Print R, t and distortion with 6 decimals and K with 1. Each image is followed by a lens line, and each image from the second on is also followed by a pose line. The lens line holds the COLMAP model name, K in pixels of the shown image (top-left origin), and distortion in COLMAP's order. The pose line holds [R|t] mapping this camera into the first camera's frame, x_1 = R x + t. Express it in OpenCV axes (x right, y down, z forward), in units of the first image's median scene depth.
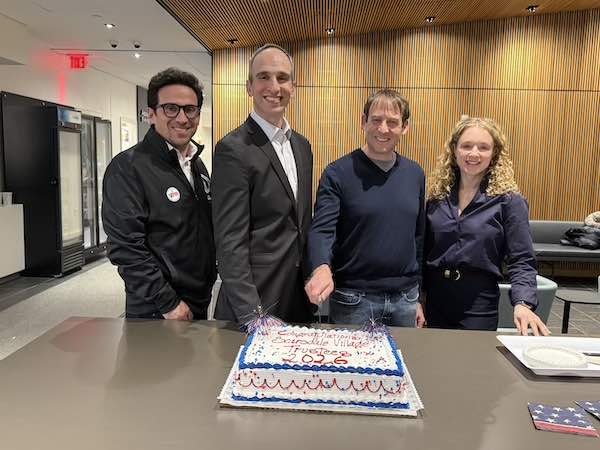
lens RADIAL K [[521.0, 0, 300.0], [0, 521.0, 225.0], [0, 0, 1]] dist [0.000316, 0.003750]
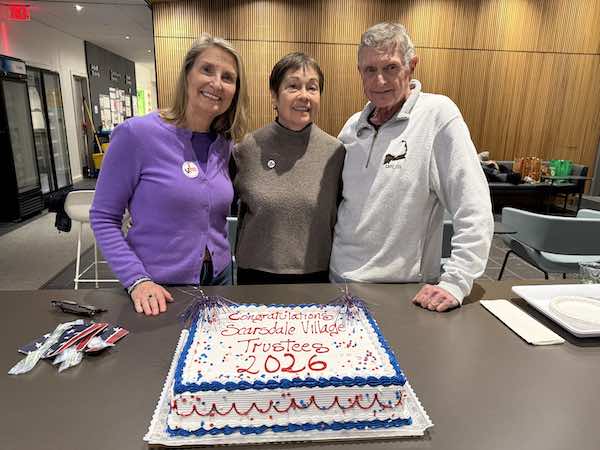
lens RADIAL K [[434.8, 0, 300.0], [0, 434.8, 225.0], [0, 0, 1]] dist [0.020965, -0.003798]
pose [[0.991044, -0.037497, 0.128162, -0.018228], [0.020312, 0.990928, 0.132848, -0.016638], [-0.131981, -0.129055, 0.982815, 0.437561]]
